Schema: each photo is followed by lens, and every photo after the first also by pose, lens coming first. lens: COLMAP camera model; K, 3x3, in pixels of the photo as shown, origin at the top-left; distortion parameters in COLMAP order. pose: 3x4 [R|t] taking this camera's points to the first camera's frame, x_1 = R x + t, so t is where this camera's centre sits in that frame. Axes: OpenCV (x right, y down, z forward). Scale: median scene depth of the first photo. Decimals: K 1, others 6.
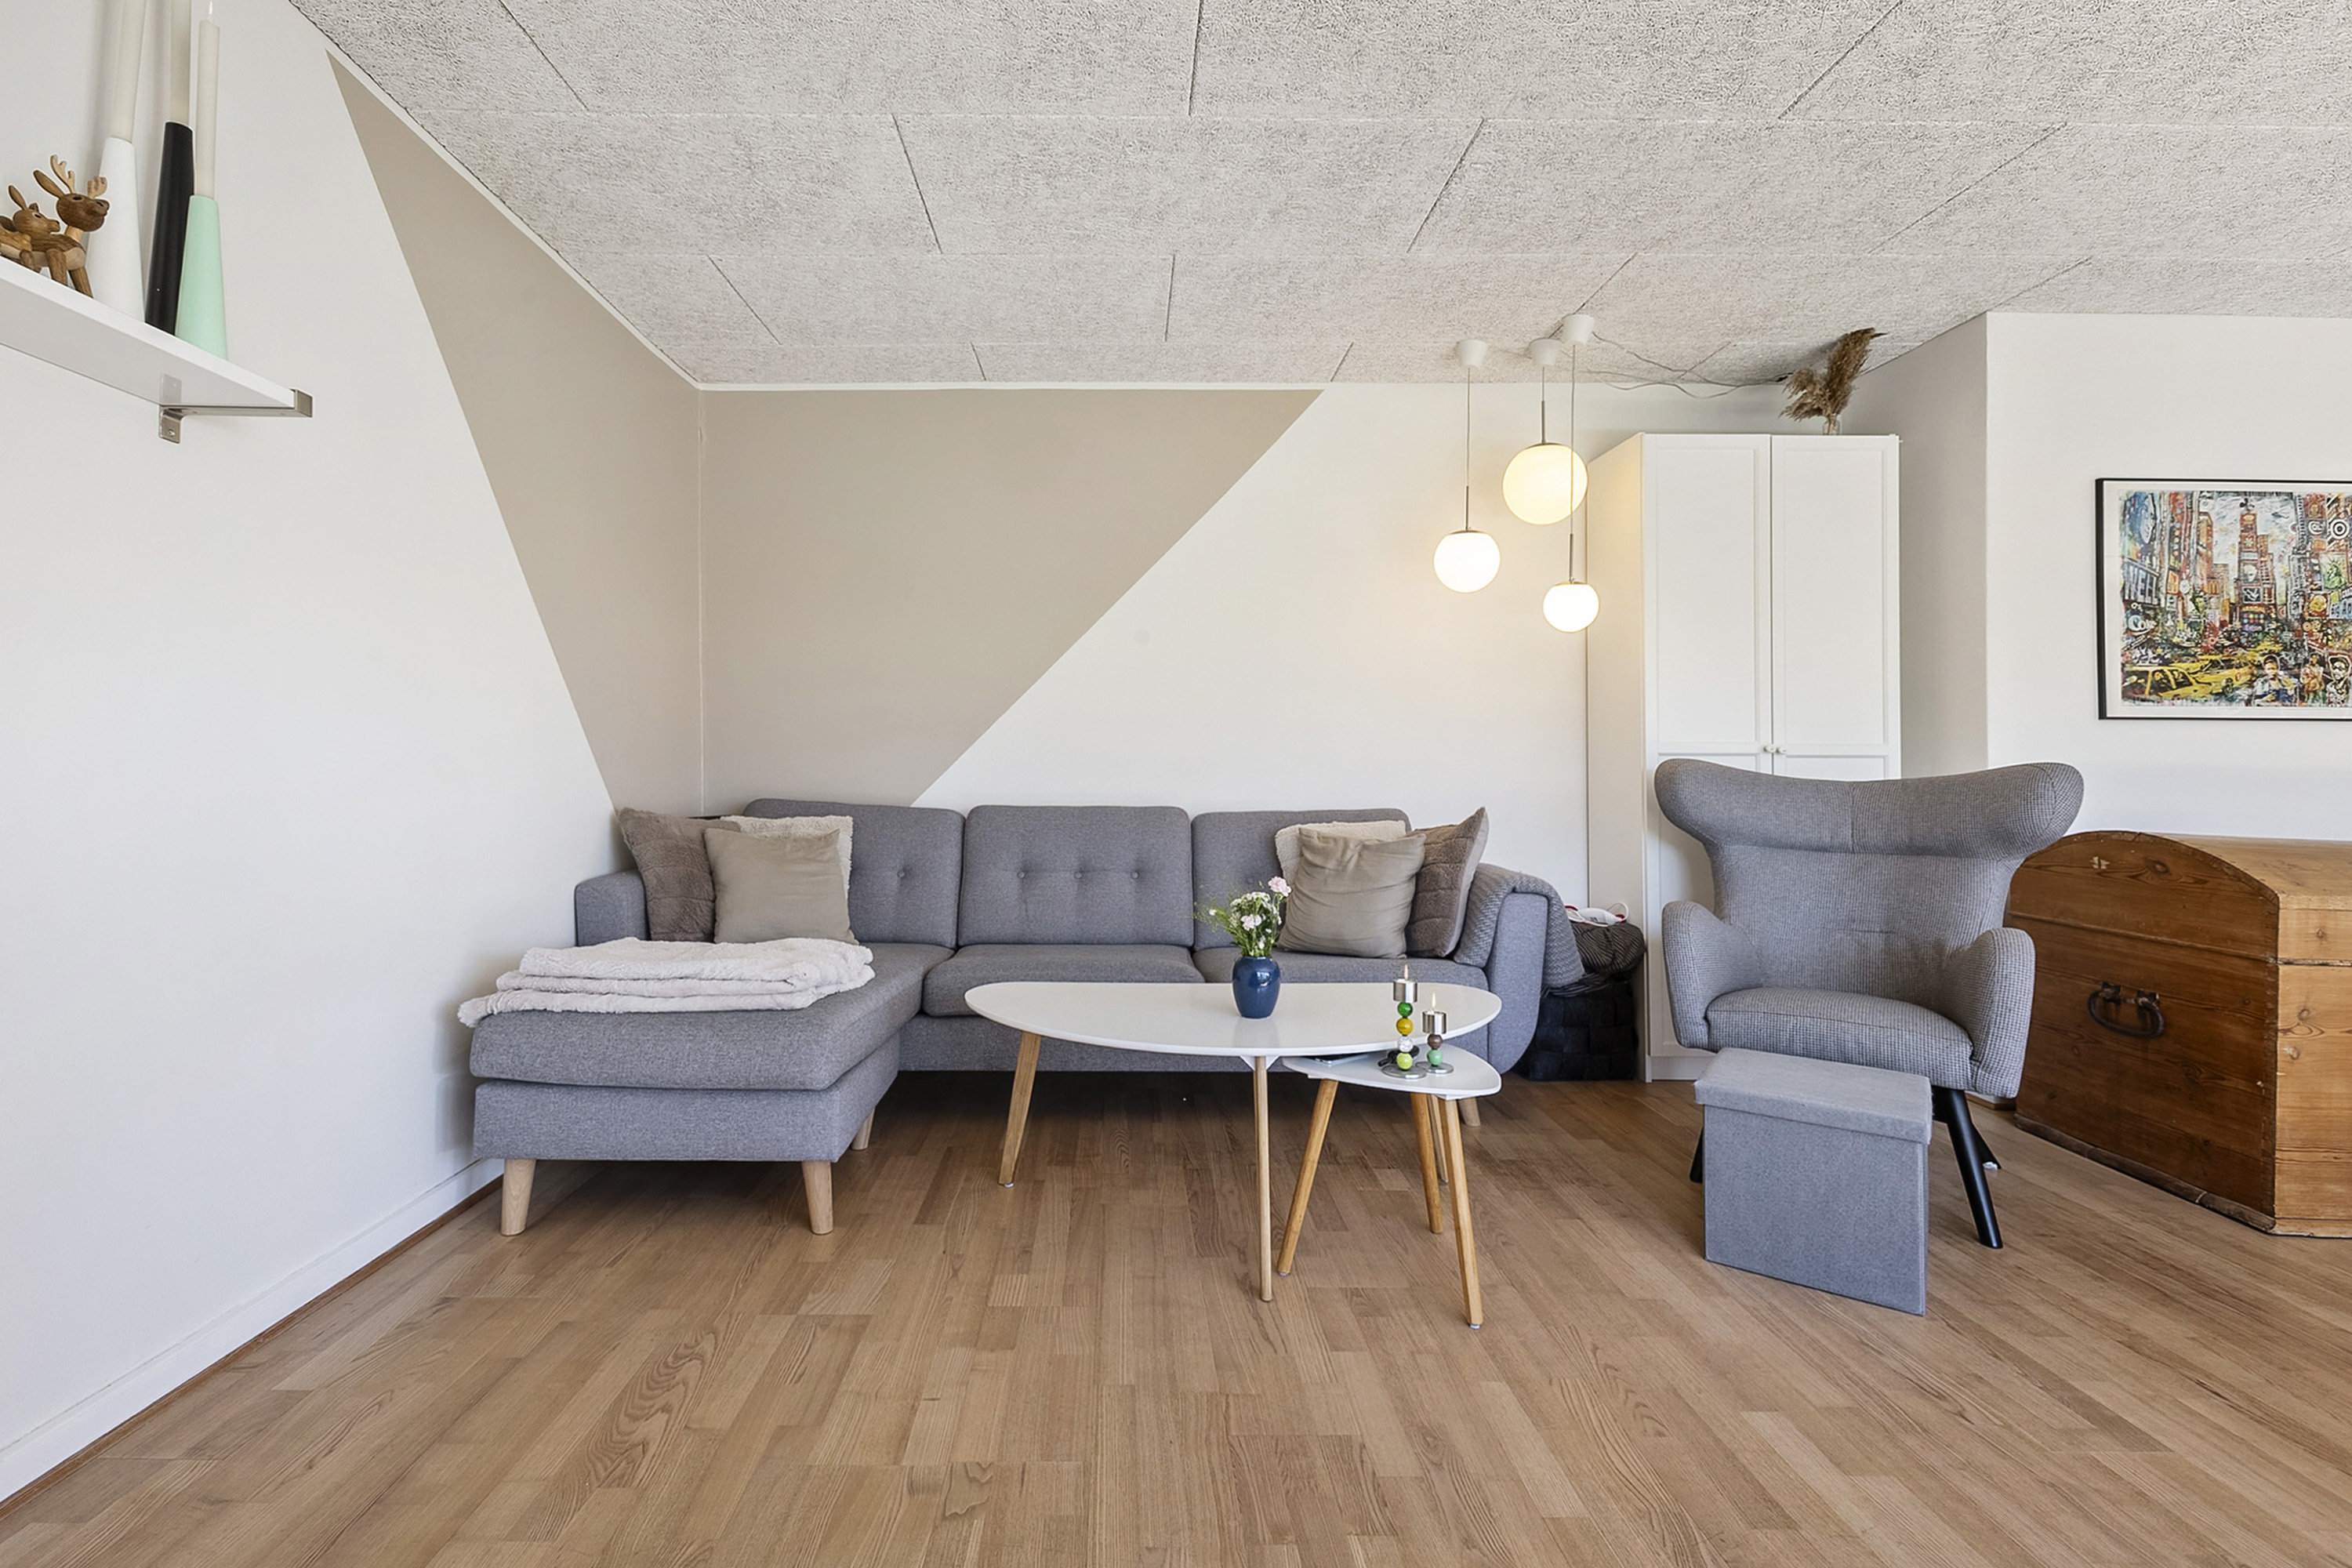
lens RADIAL K [[1093.3, 0, 1168.4], [0, 1093.3, 785.3], [0, 0, 1]] dist [0.005195, 0.000582]
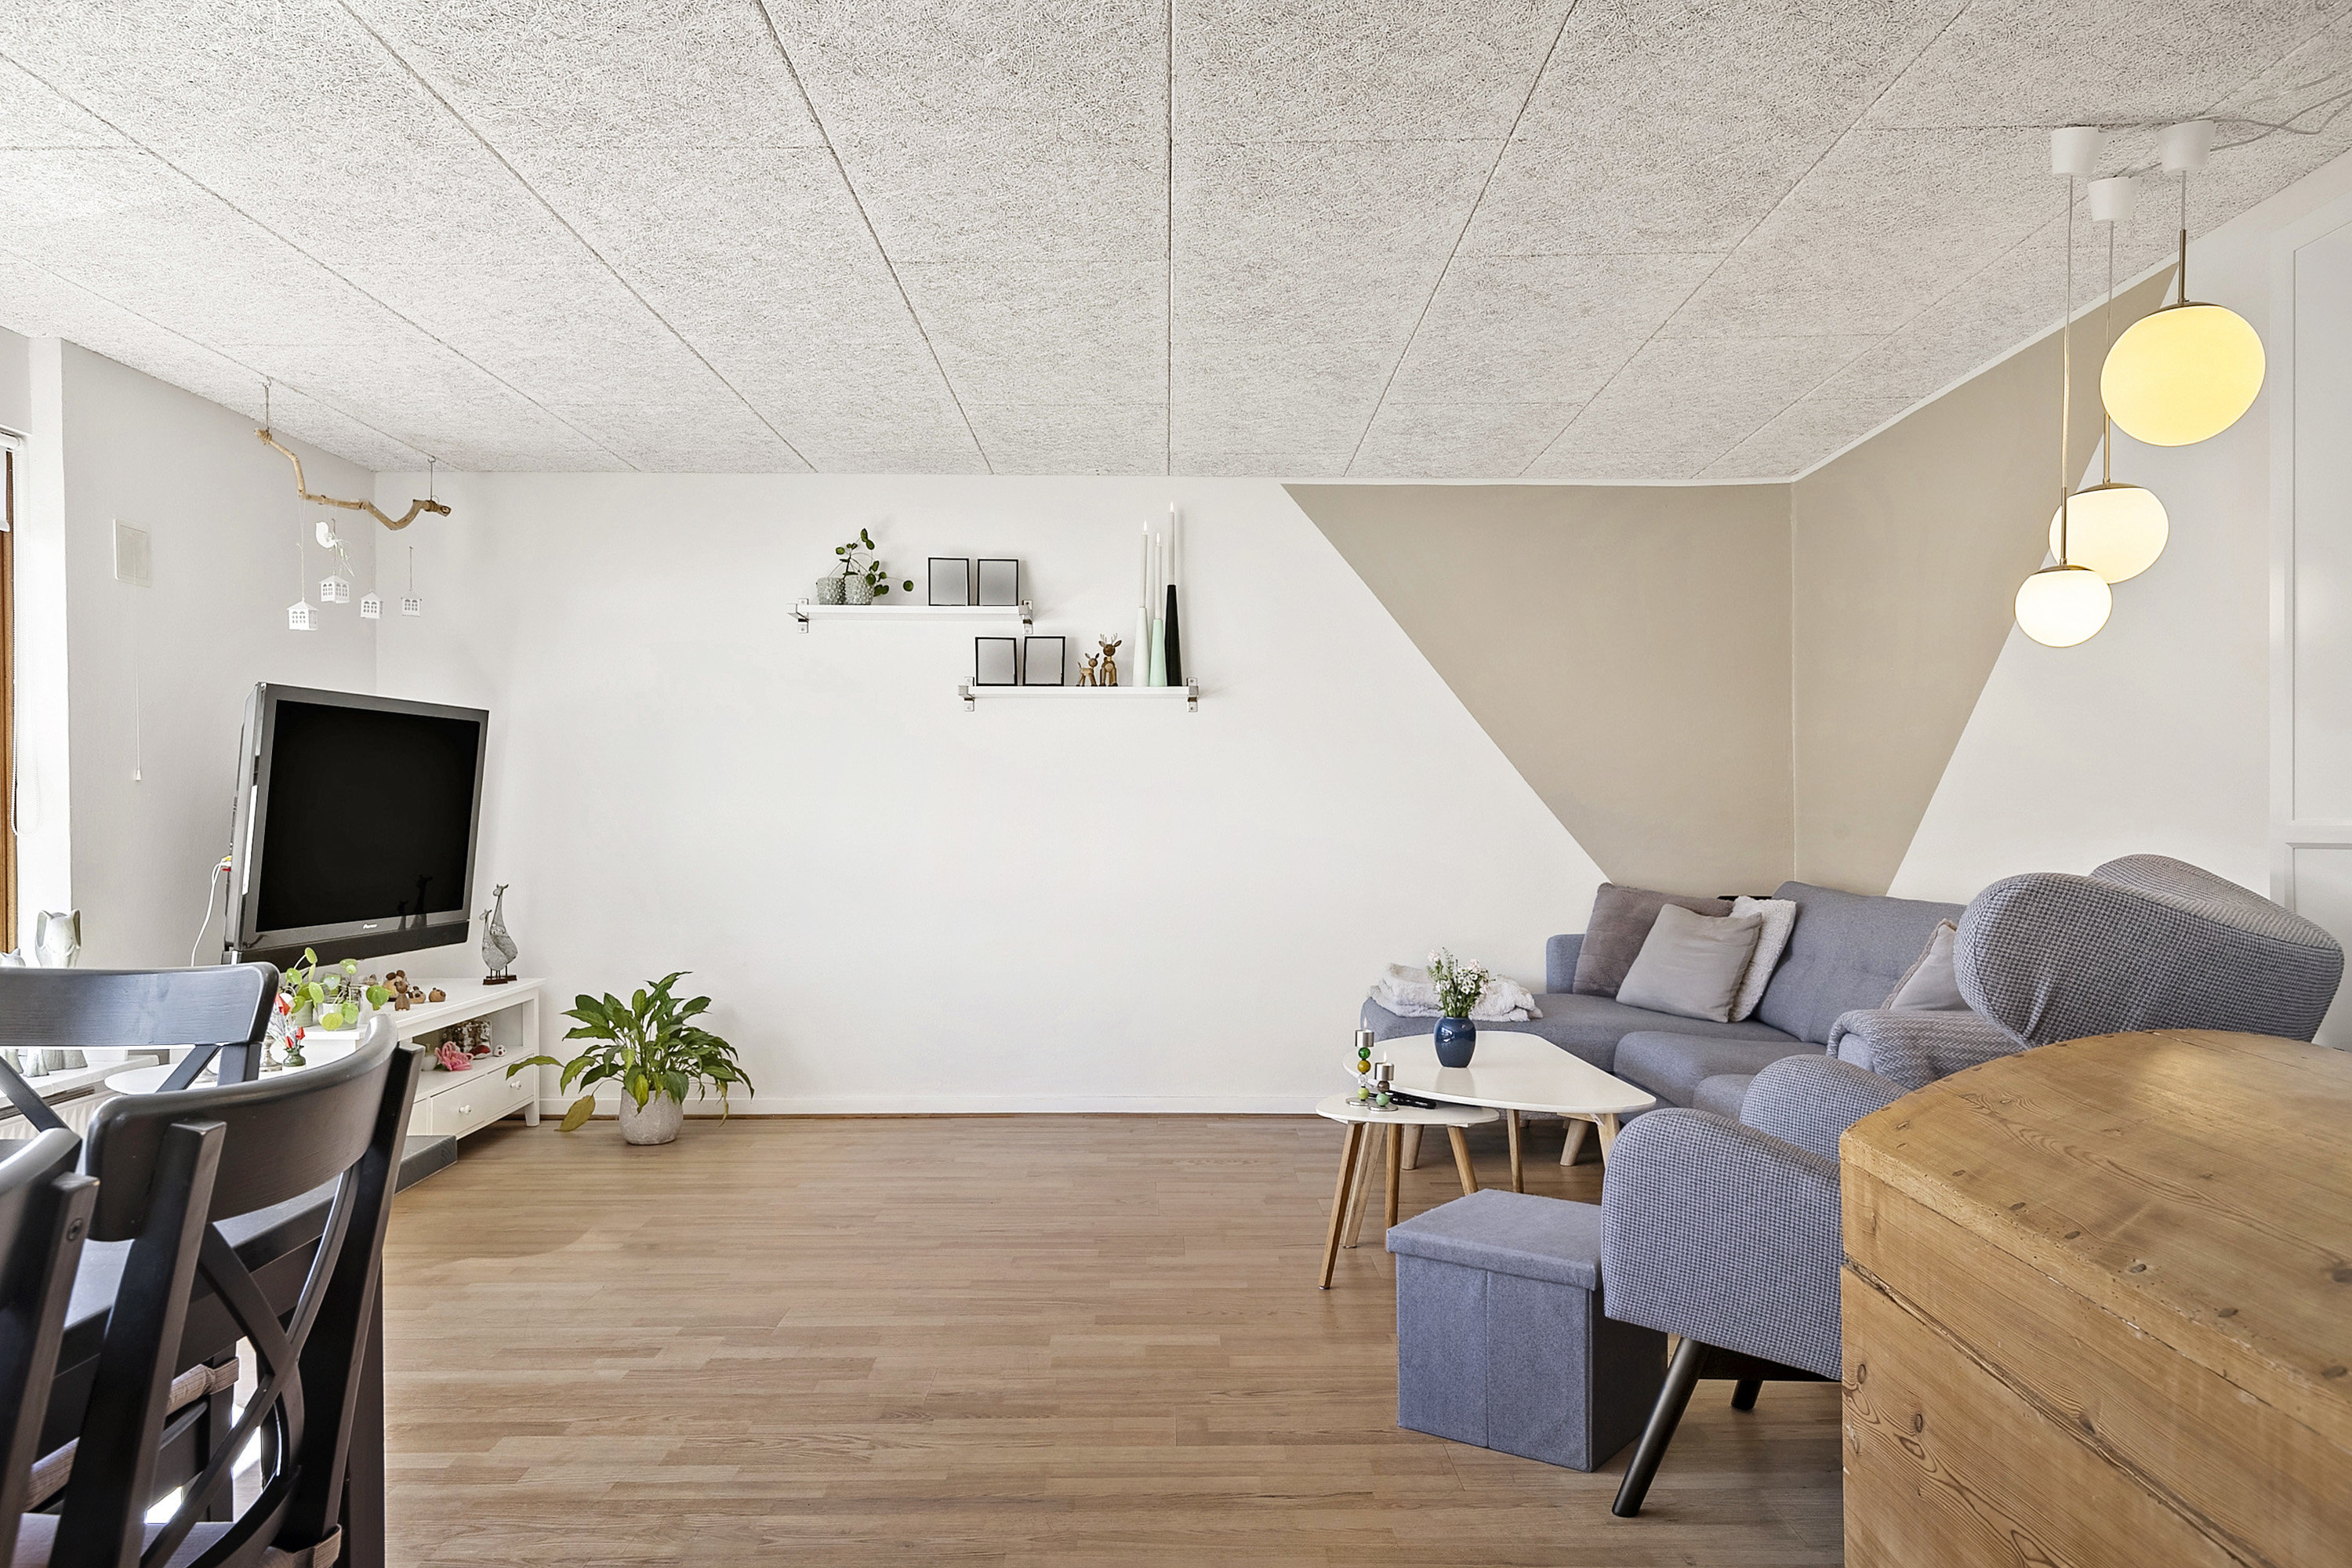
lens RADIAL K [[1660.6, 0, 1222.8], [0, 1660.6, 838.9], [0, 0, 1]] dist [0.004854, 0.001304]
pose [[-0.002084, 0.008364, -0.999963, 2.520959], [0.010783, 0.999907, 0.008341, -0.079419], [0.999940, -0.010765, -0.002174, 0.968377]]
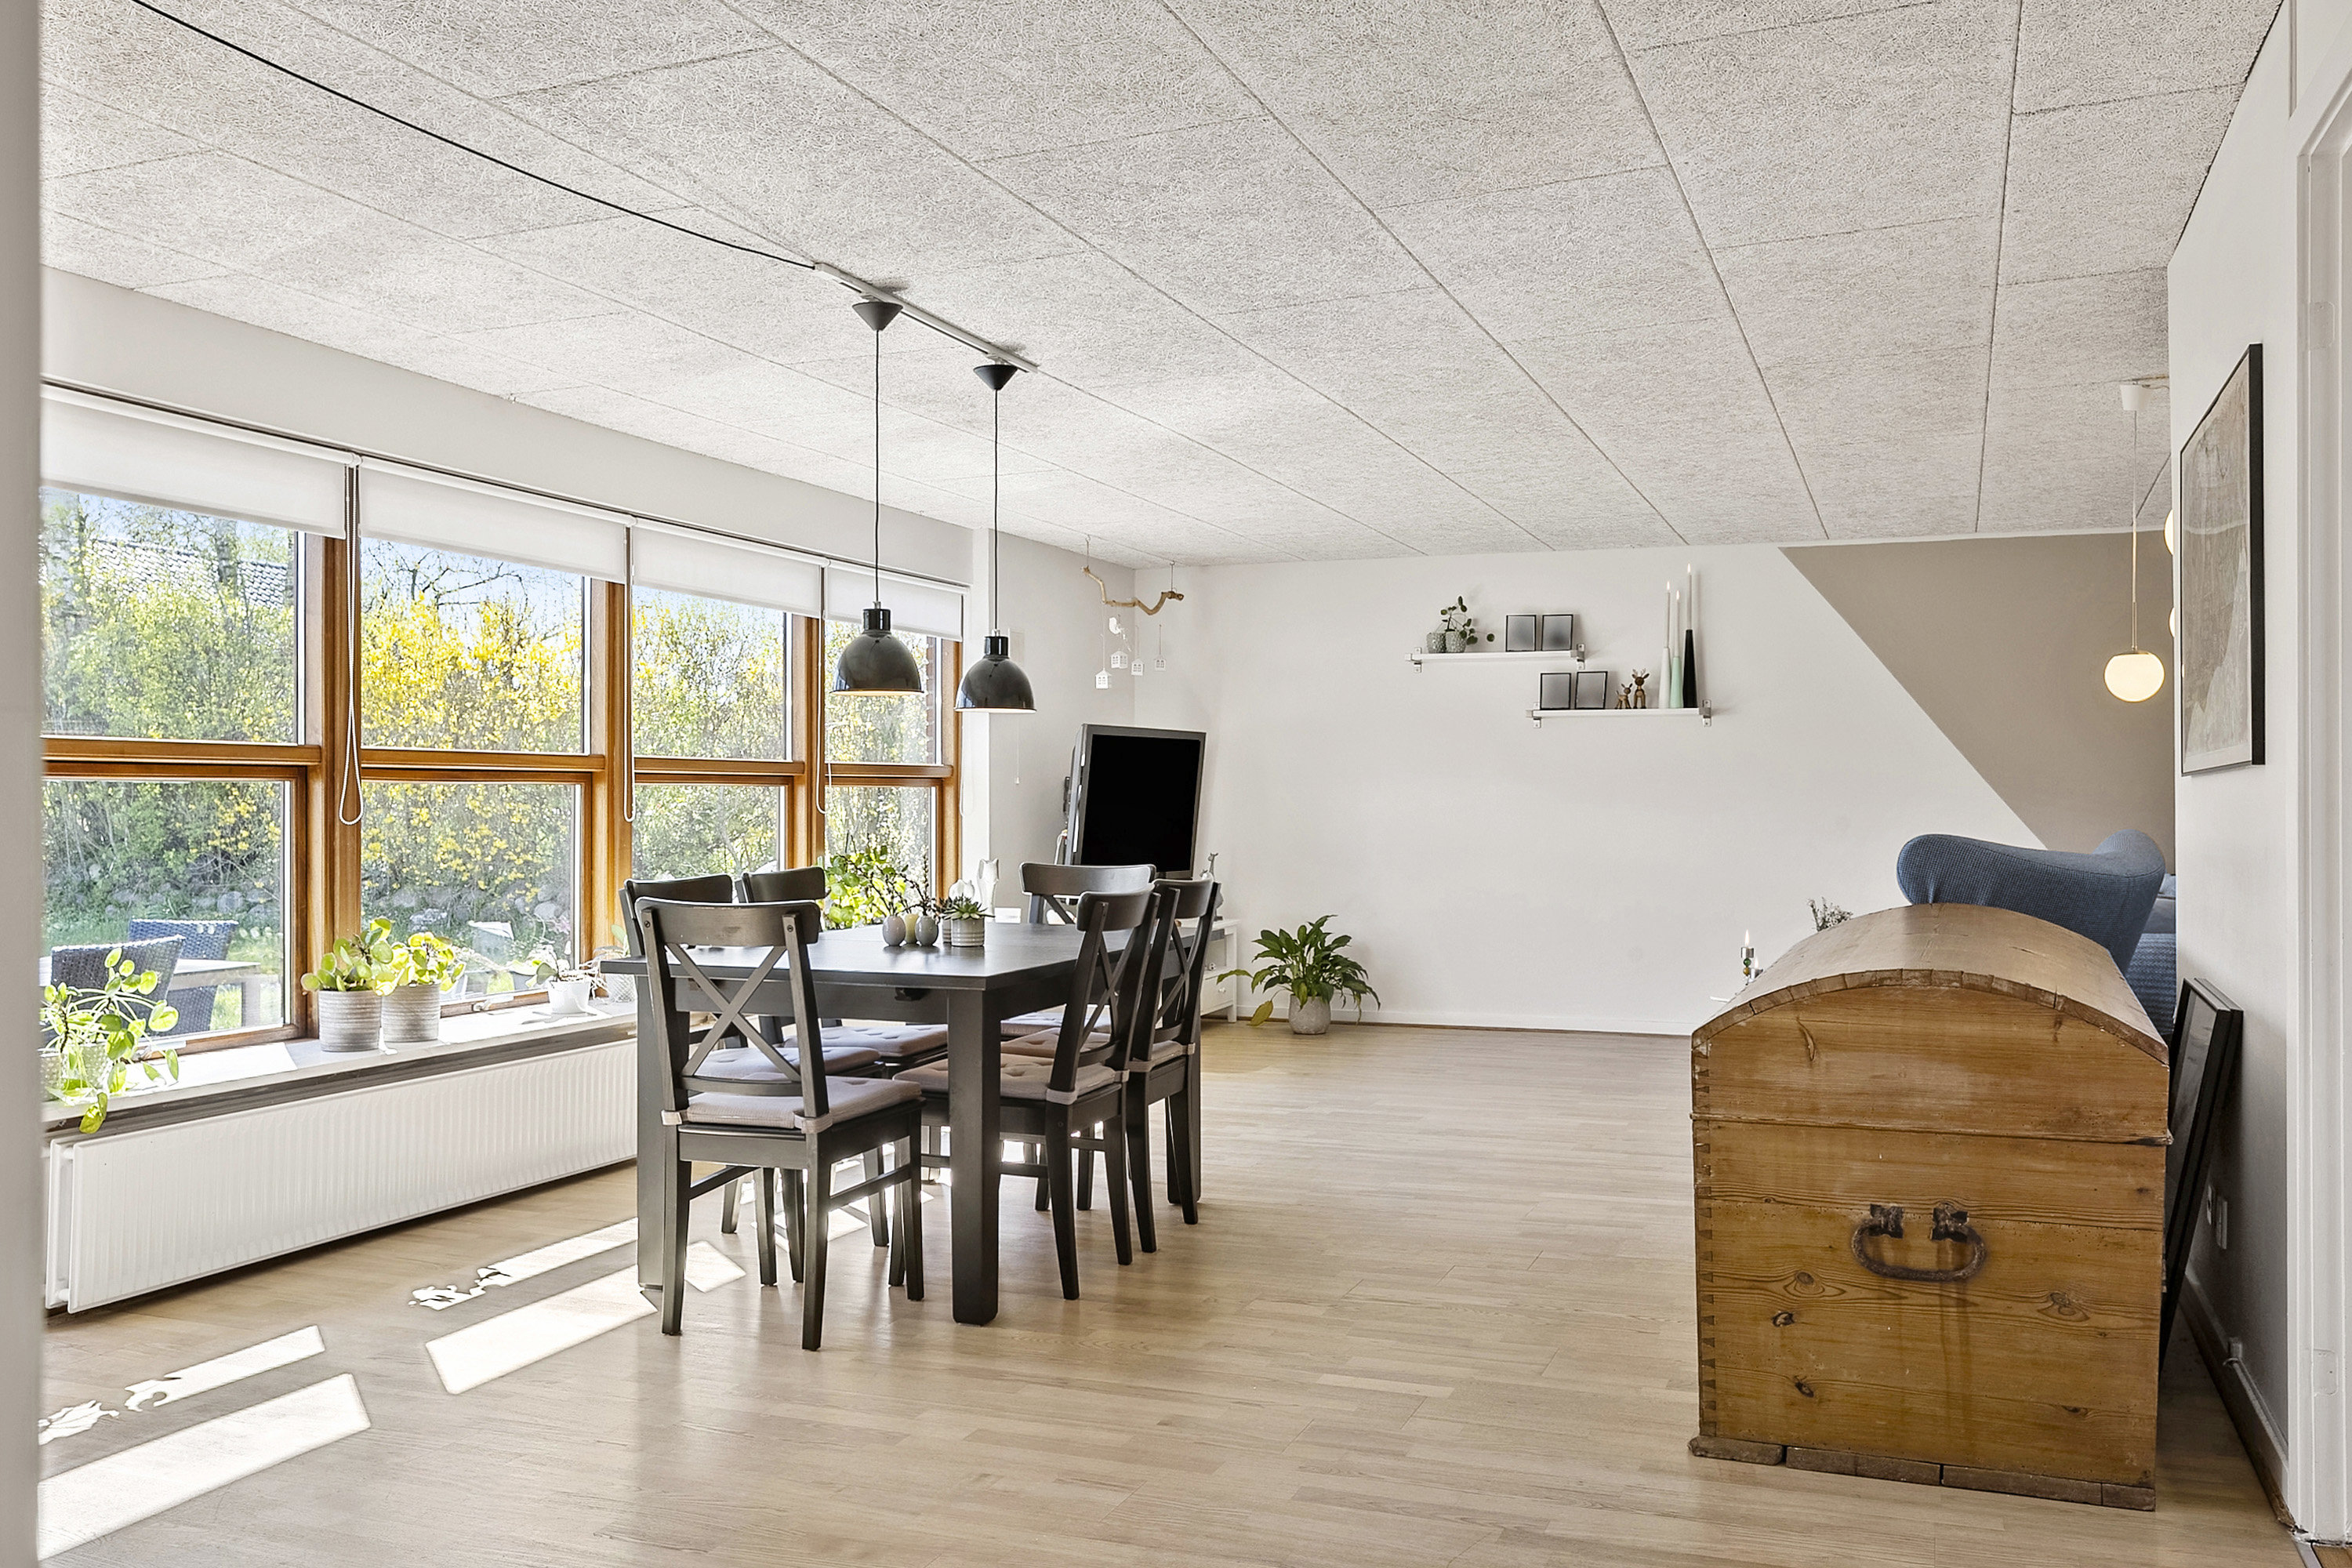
lens RADIAL K [[1948.3, 0, 1177.3], [0, 1948.3, 792.3], [0, 0, 1]] dist [-0.001934, 0.000340]
pose [[-0.400850, -0.014579, -0.916028, 4.397936], [0.004356, 0.999832, -0.017819, -0.052230], [0.916133, -0.011133, -0.400719, 1.678201]]
